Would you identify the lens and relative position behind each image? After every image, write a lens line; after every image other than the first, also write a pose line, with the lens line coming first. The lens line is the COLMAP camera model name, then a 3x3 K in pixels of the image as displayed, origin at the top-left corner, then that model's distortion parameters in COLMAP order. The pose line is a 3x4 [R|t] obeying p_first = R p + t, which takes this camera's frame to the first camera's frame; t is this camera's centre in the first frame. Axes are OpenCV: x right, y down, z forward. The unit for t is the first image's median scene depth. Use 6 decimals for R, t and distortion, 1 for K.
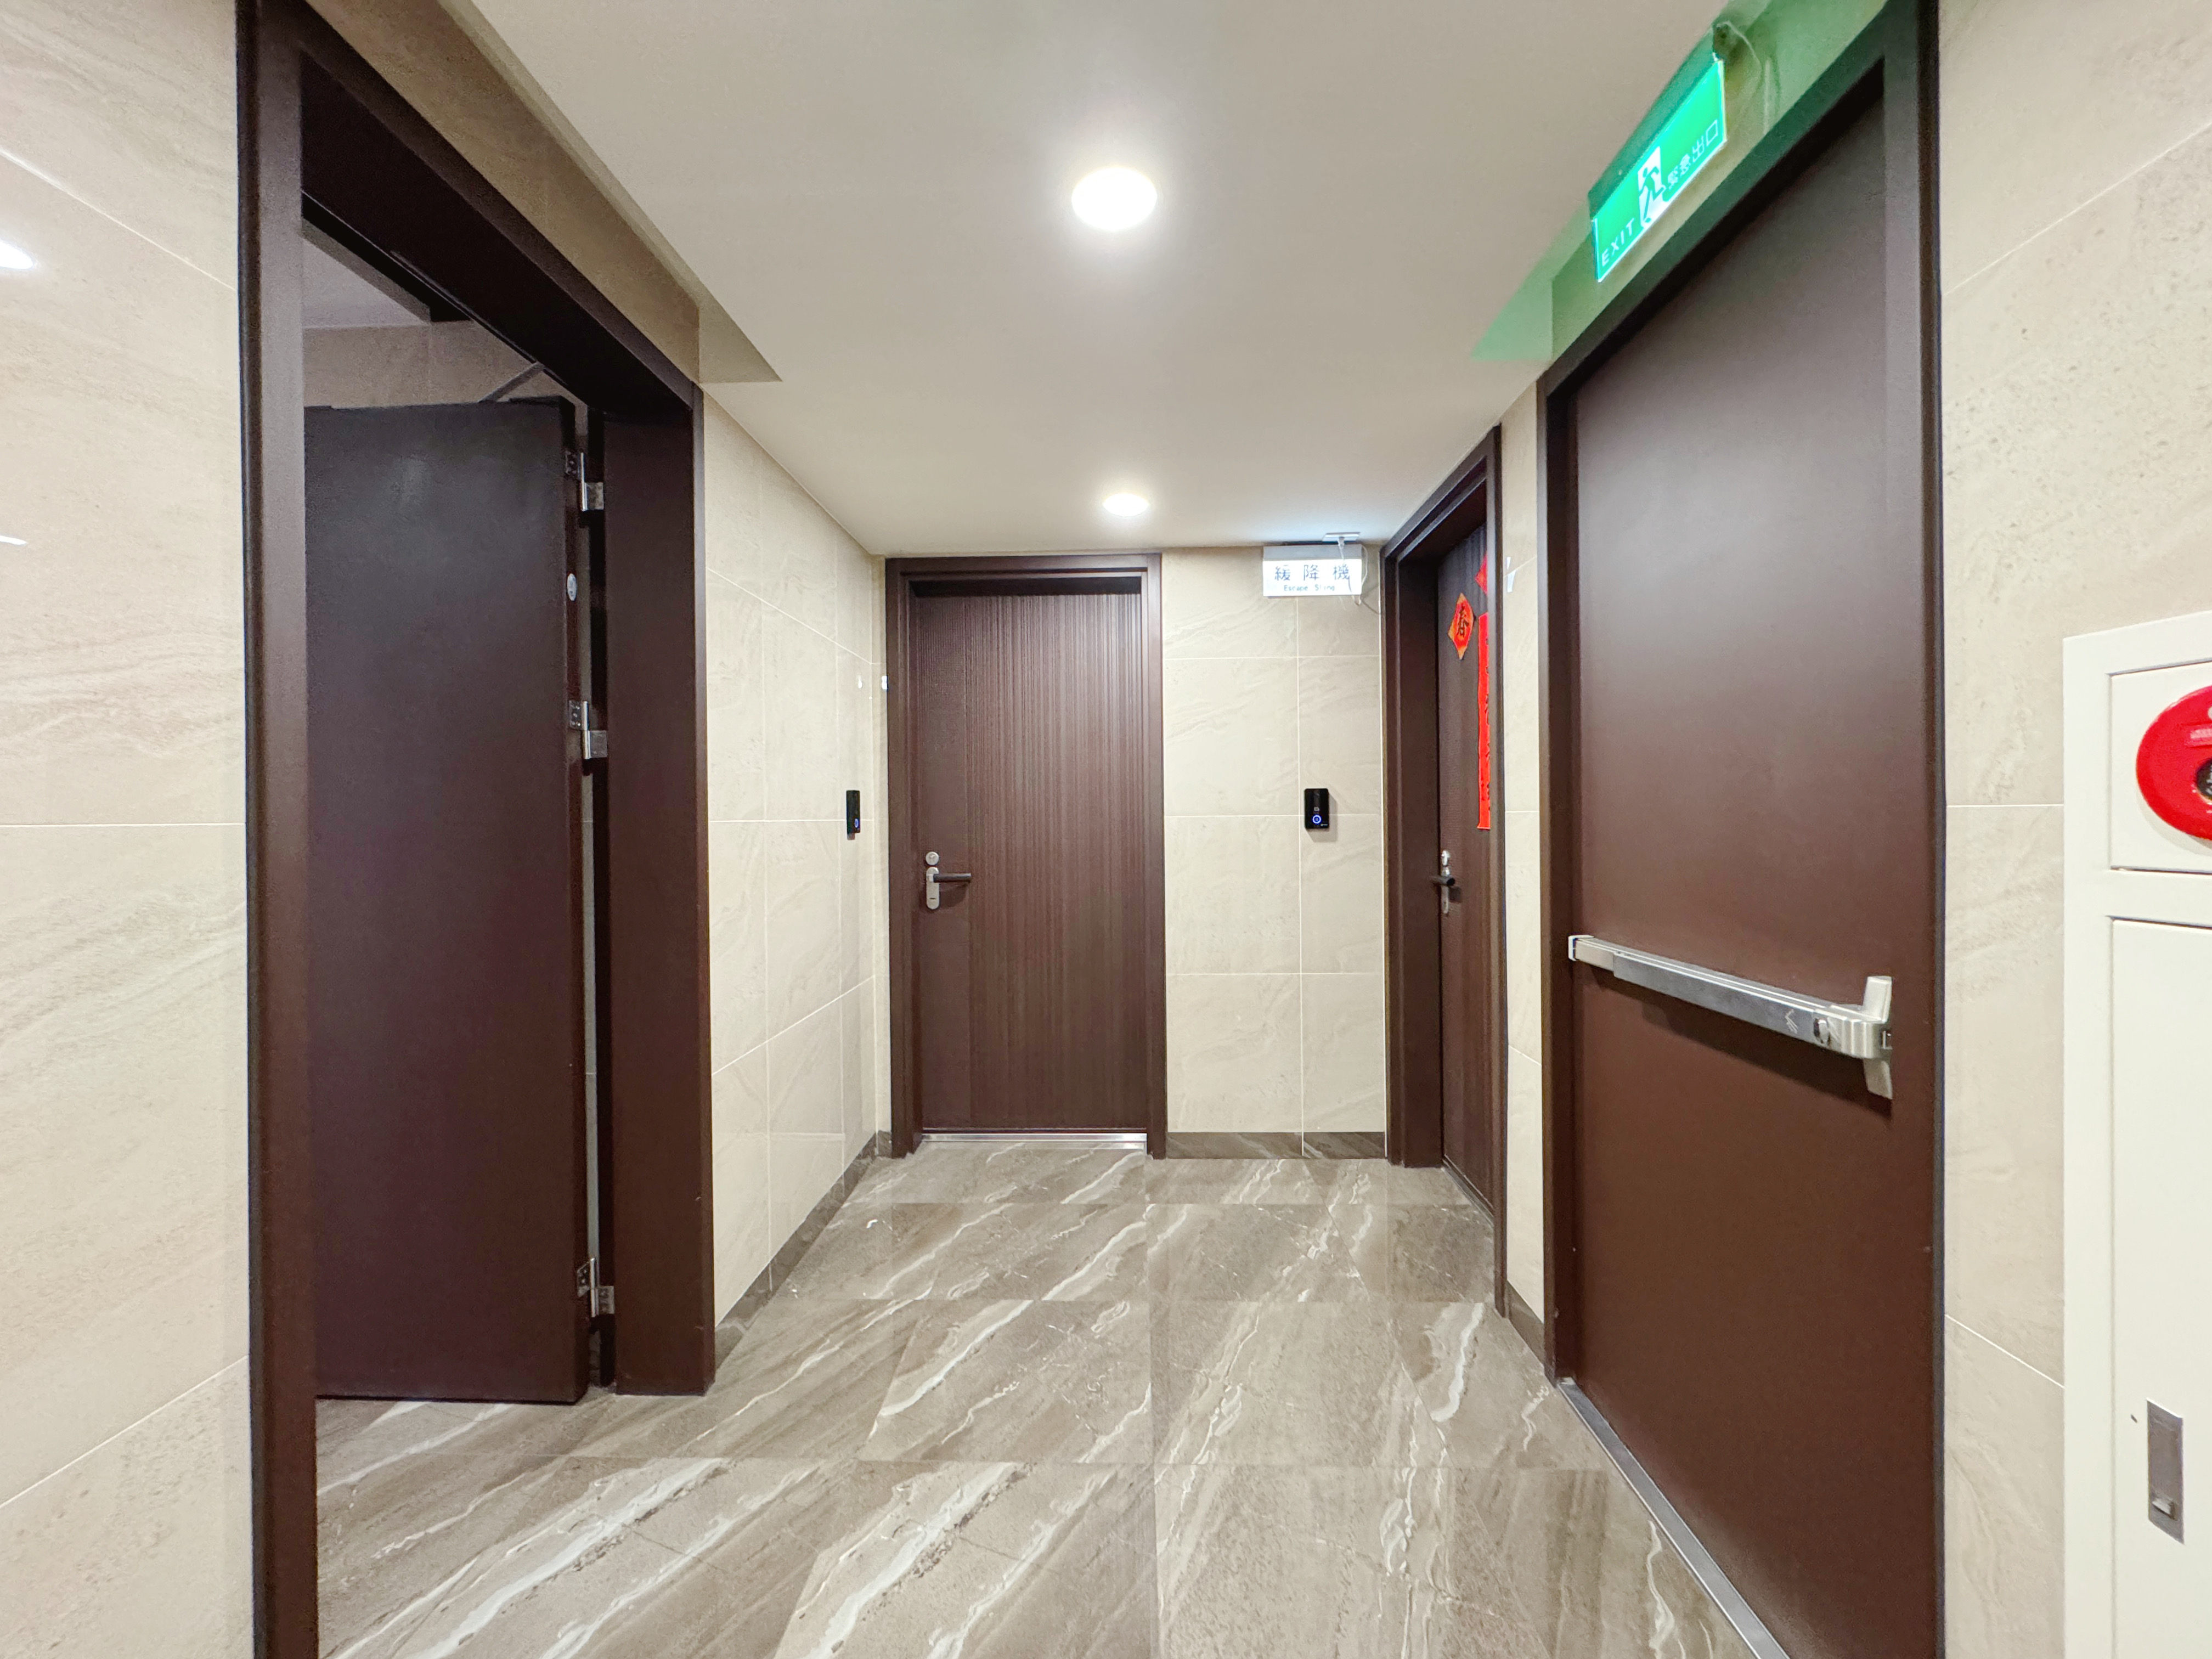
lens RADIAL K [[887.1, 0, 1106.9], [0, 887.1, 821.1], [0, 0, 1]] dist [-0.000291, 0.000000]
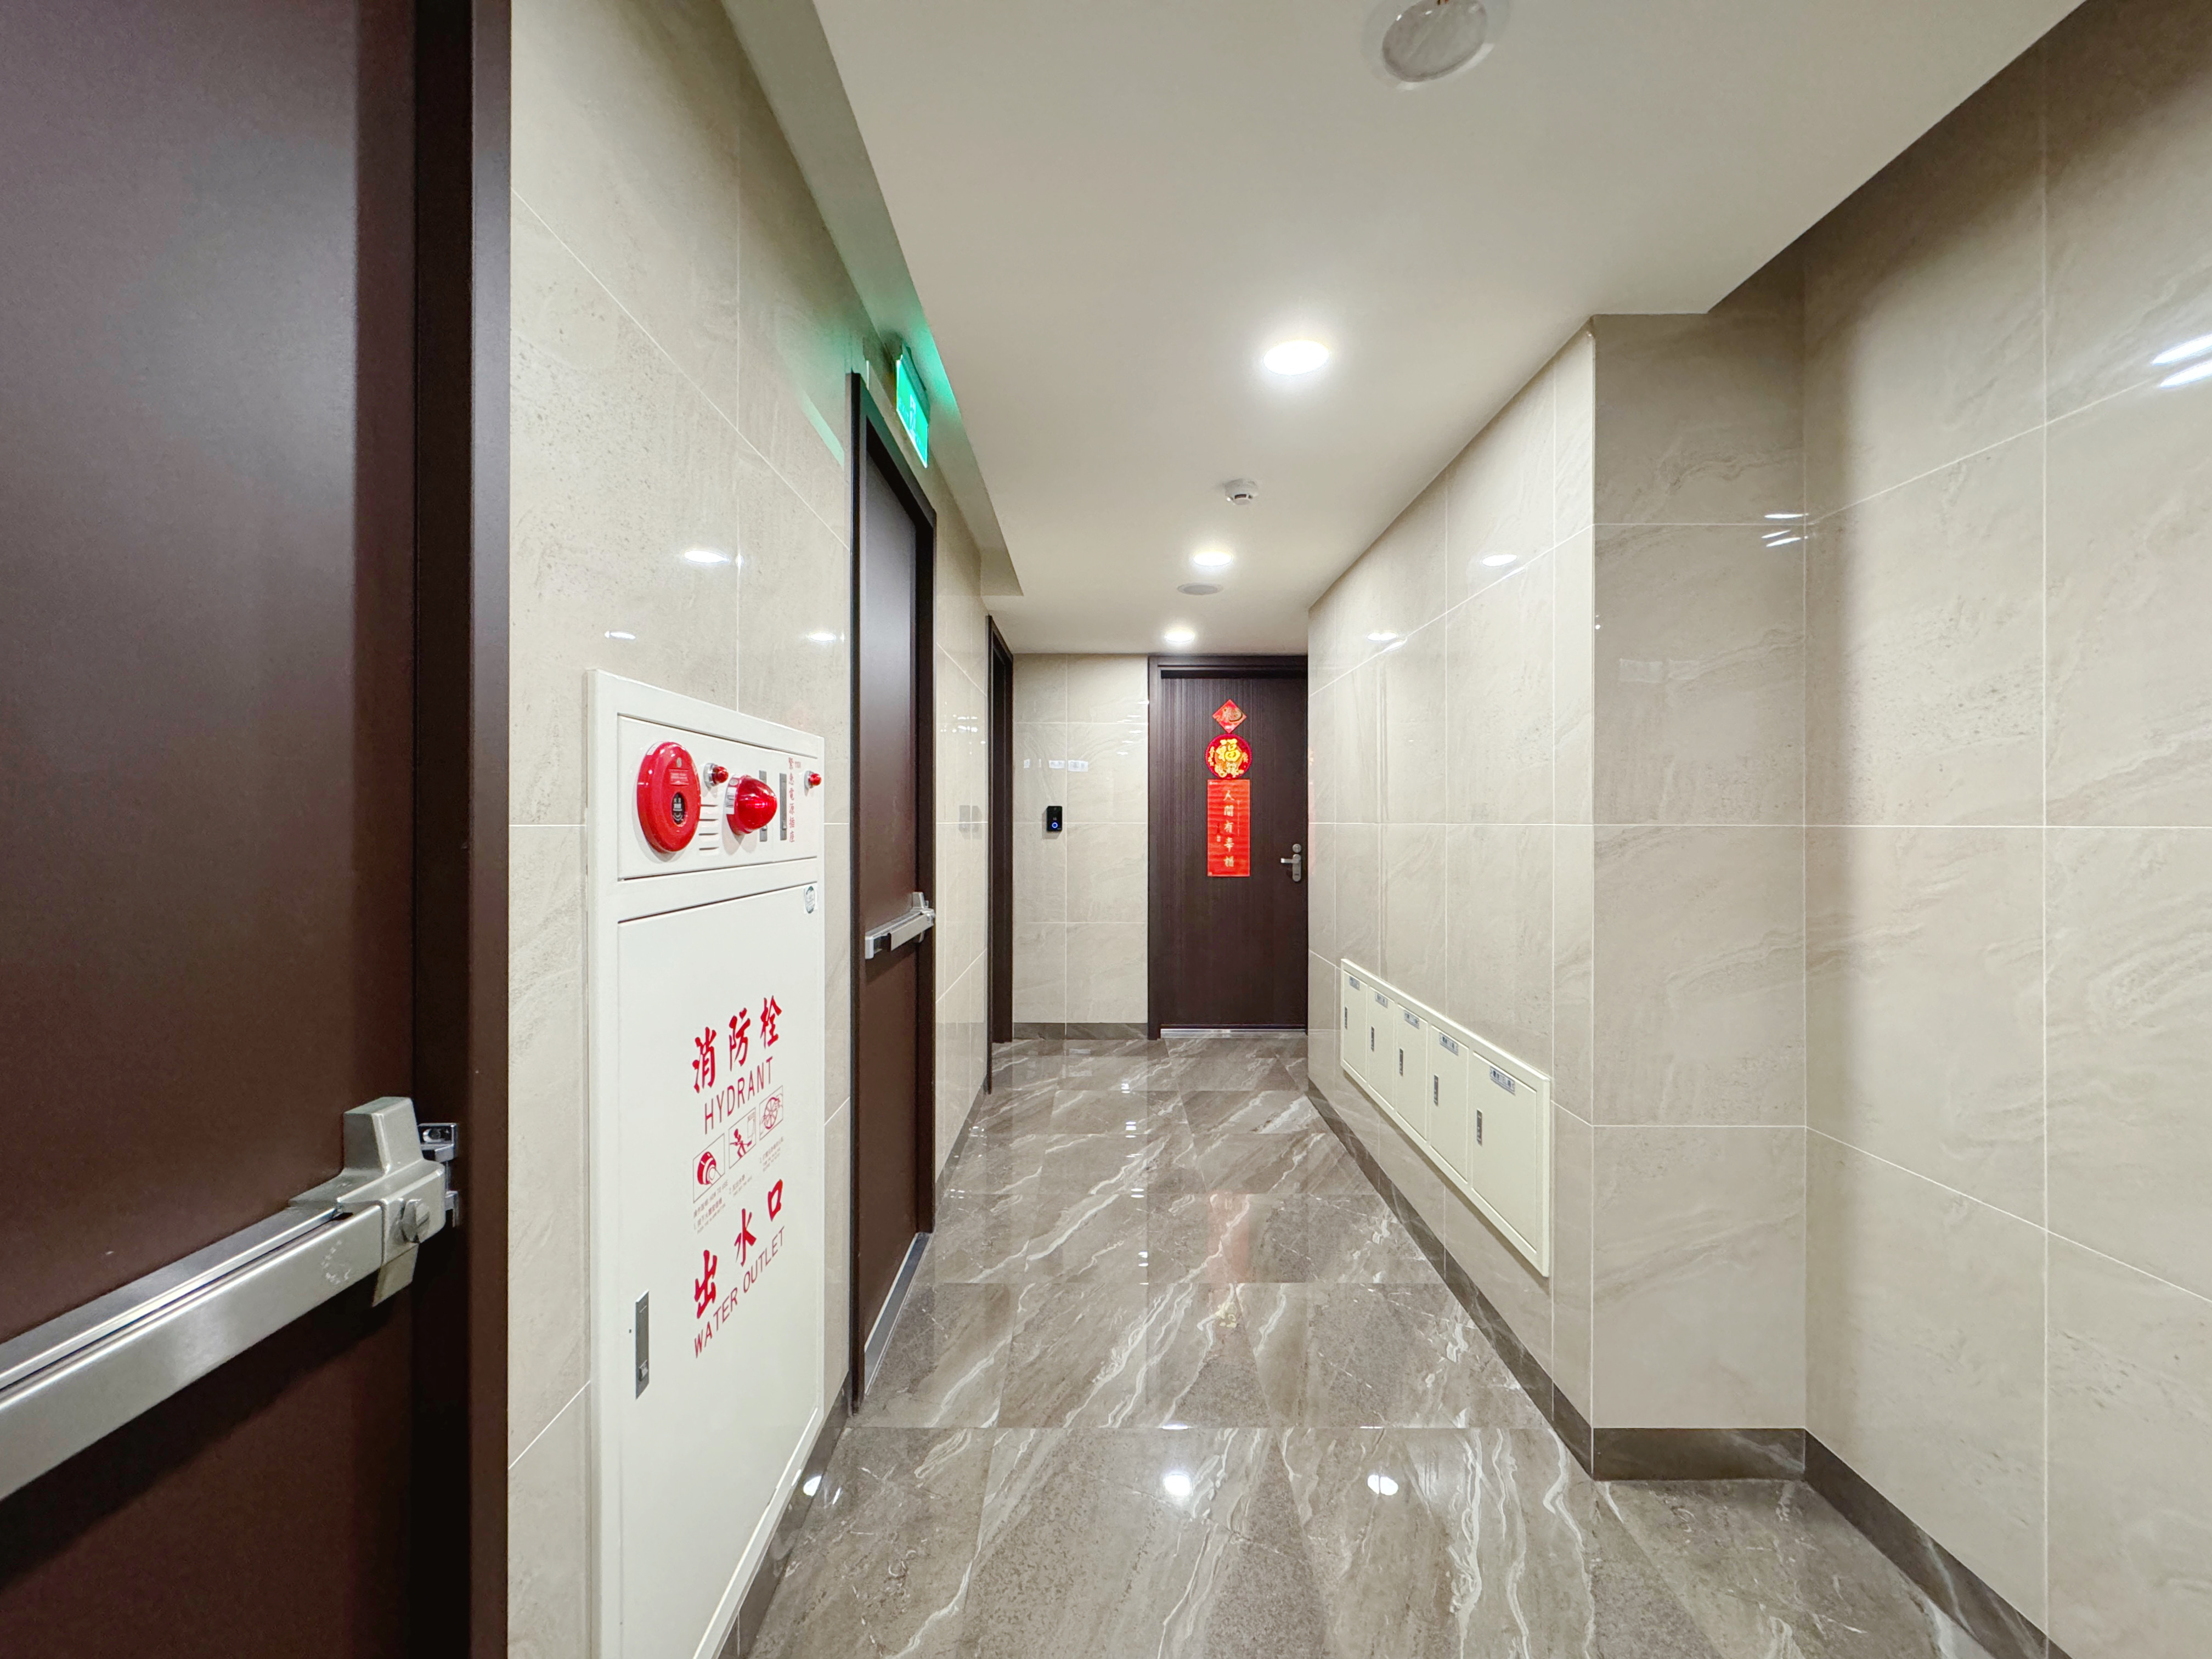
lens RADIAL K [[887.1, 0, 1106.9], [0, 887.1, 821.1], [0, 0, 1]] dist [-0.000291, 0.000000]
pose [[-0.999476, 0.009409, -0.030956, 0.454112], [0.009304, 0.999951, 0.003520, -0.019063], [0.030987, 0.003230, -0.999515, 1.883944]]
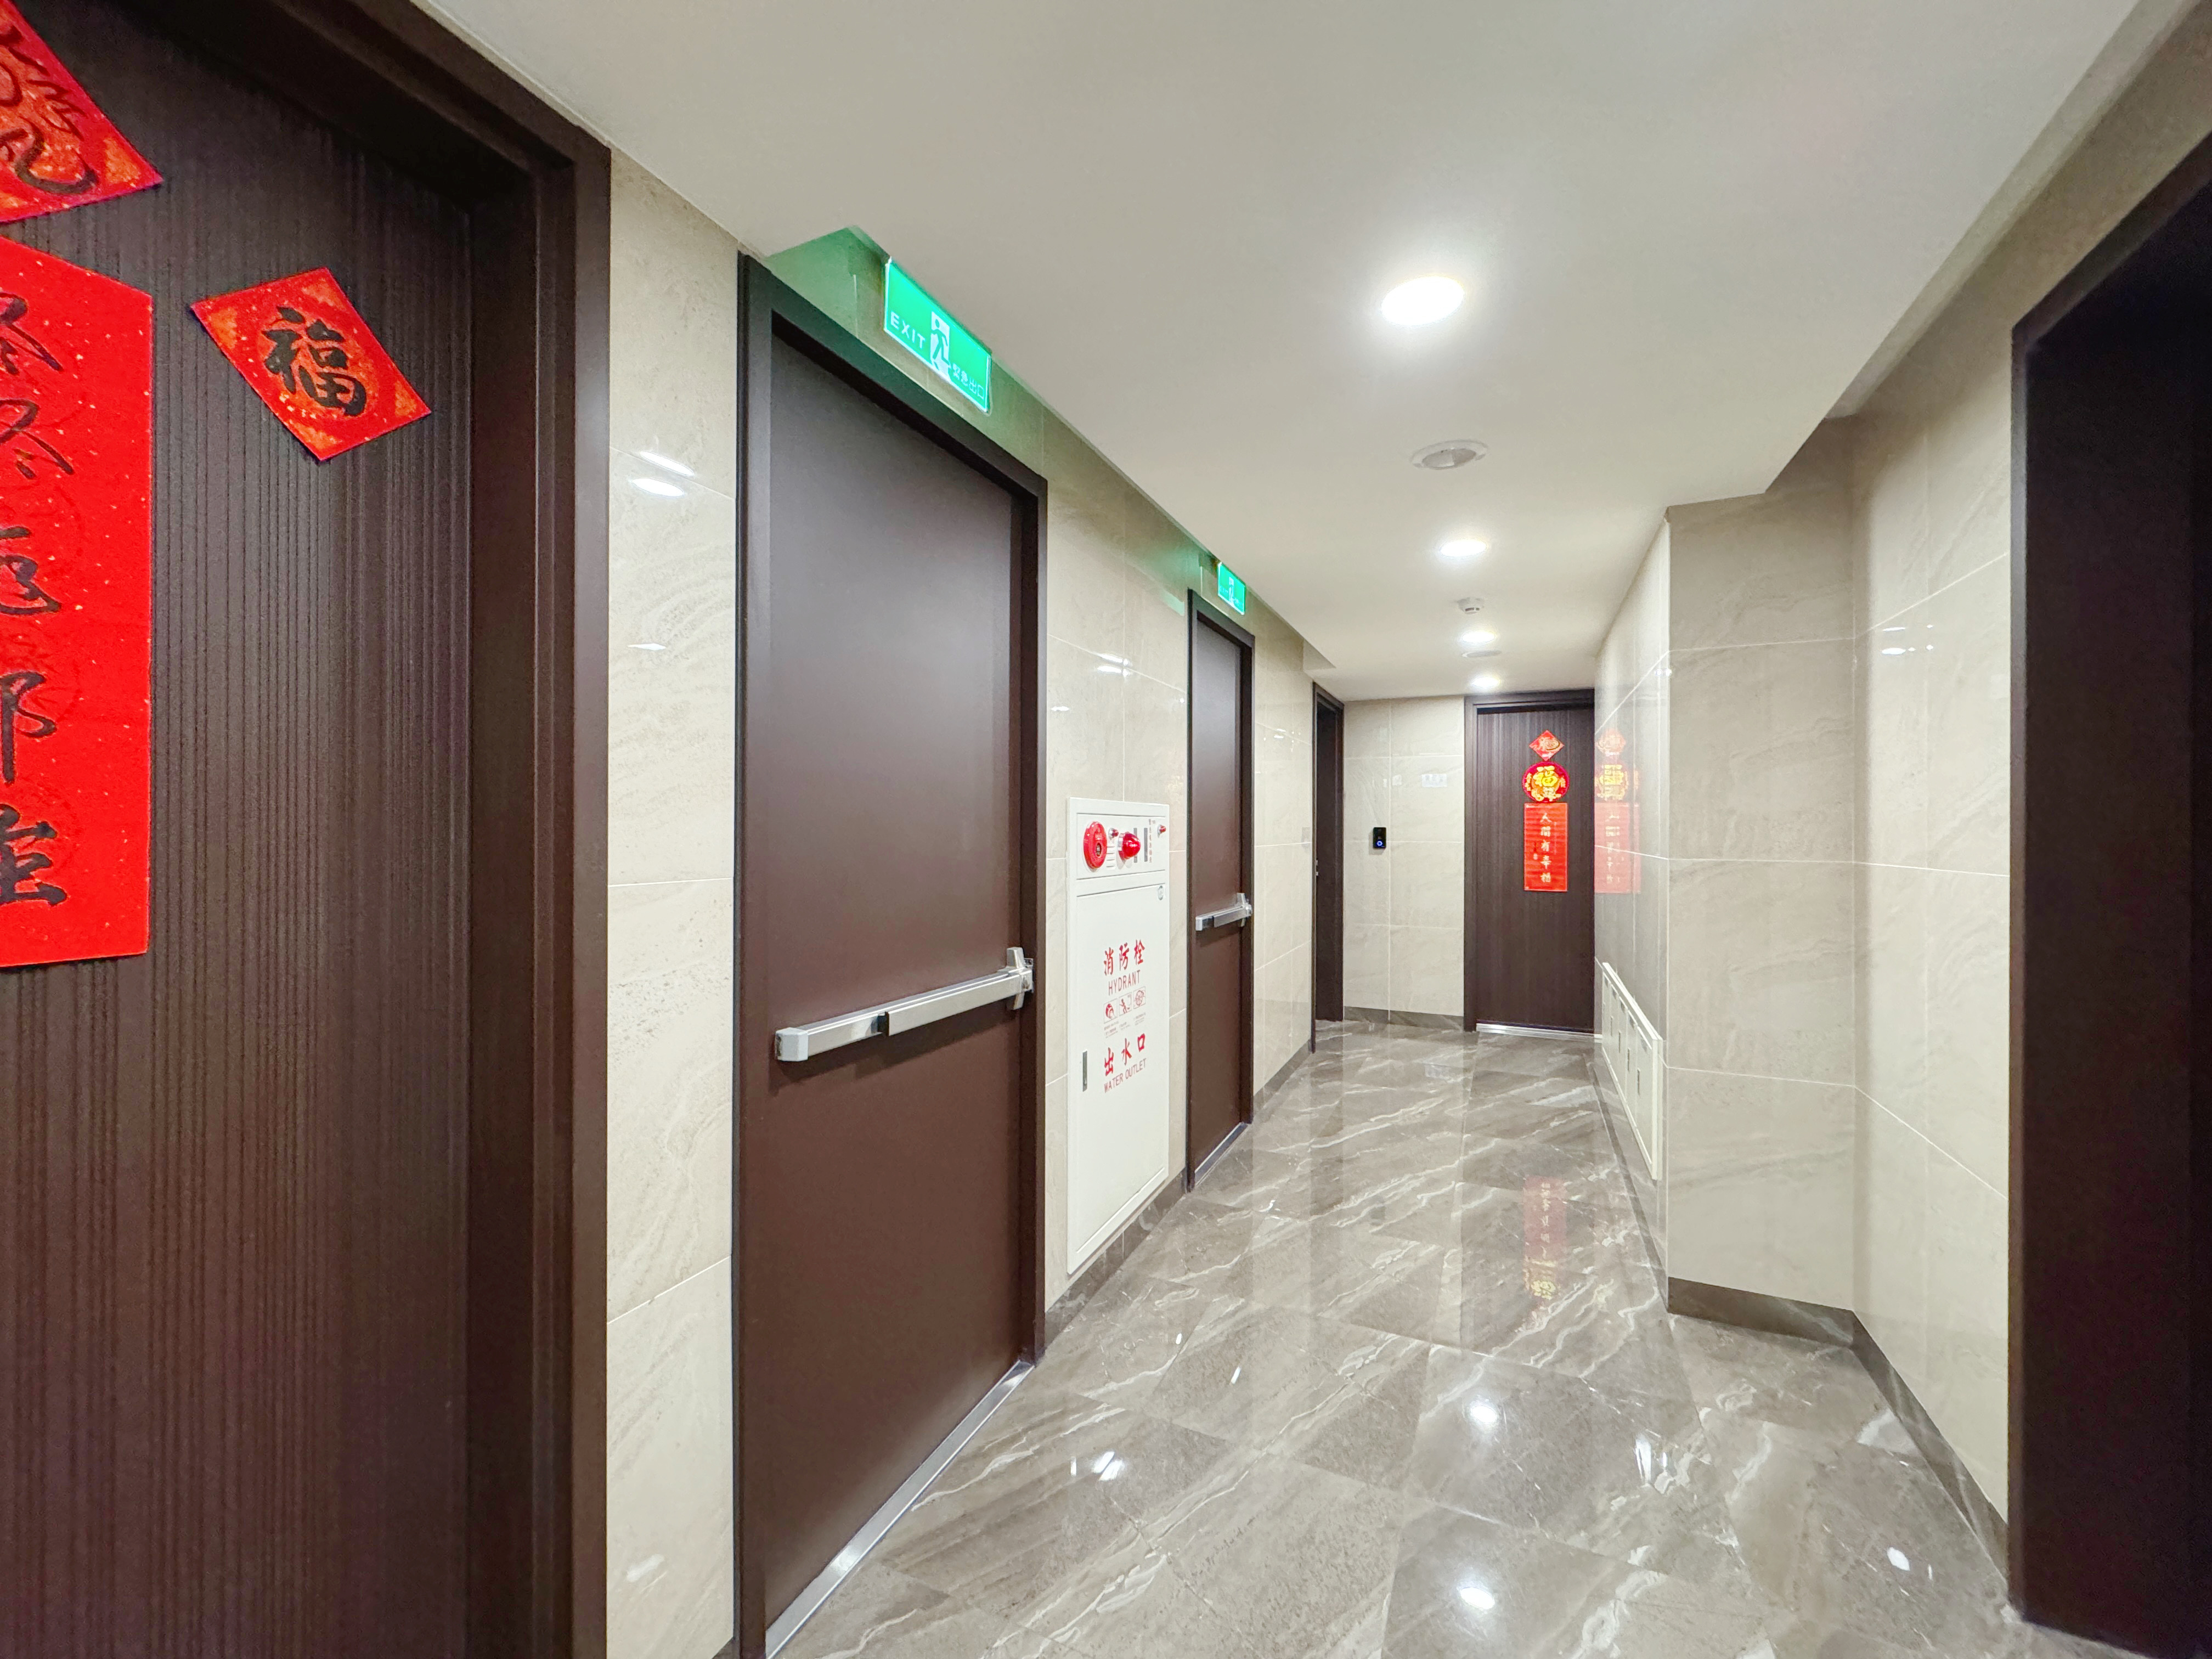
lens RADIAL K [[887.1, 0, 1106.9], [0, 887.1, 821.1], [0, 0, 1]] dist [-0.000291, 0.000000]
pose [[-0.919398, 0.011001, 0.393175, -0.089854], [0.008297, 0.999929, -0.008576, -0.097766], [-0.393241, -0.004622, -0.919424, 3.138371]]
